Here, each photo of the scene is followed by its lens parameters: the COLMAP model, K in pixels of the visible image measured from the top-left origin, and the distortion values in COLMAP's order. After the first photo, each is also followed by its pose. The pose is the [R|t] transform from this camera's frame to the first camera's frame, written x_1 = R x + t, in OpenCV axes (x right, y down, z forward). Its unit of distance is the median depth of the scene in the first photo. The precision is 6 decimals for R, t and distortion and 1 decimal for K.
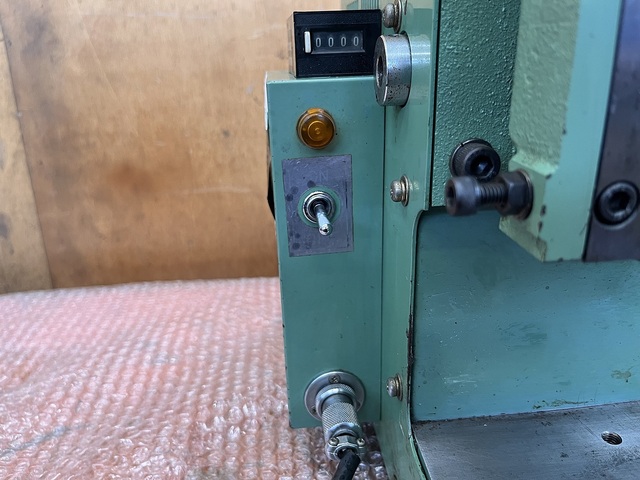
lens RADIAL K [[489.3, 0, 320.0], [0, 489.3, 240.0], [0, 0, 1]] dist [0.064979, -0.145130]
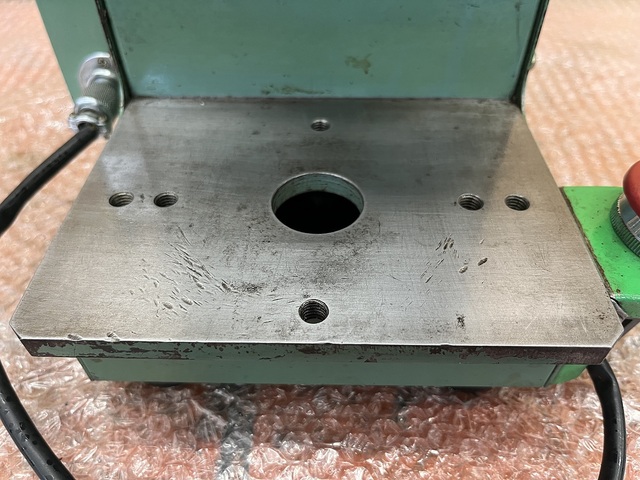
lens RADIAL K [[499.0, 0, 323.6], [0, 499.0, 241.5], [0, 0, 1]] dist [-0.000820, -0.046009]
pose [[0.992743, 0.100717, -0.065708, 0.347408], [-0.063372, 0.902526, 0.425948, 0.100253], [0.102203, -0.418693, 0.902359, 0.019536]]
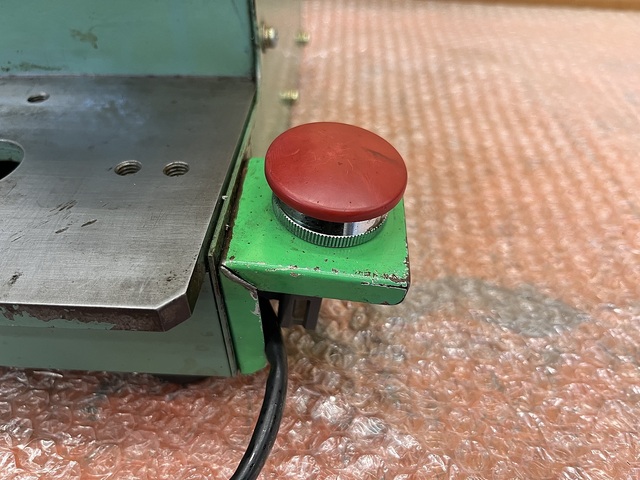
lens RADIAL K [[502.7, 0, 330.9], [0, 502.7, 239.0], [0, 0, 1]] dist [-0.003839, -0.006041]
pose [[0.989345, 0.117665, -0.085739, 0.627529], [-0.078426, 0.926883, 0.367065, 0.133221], [0.122661, -0.356430, 0.926235, 0.055004]]
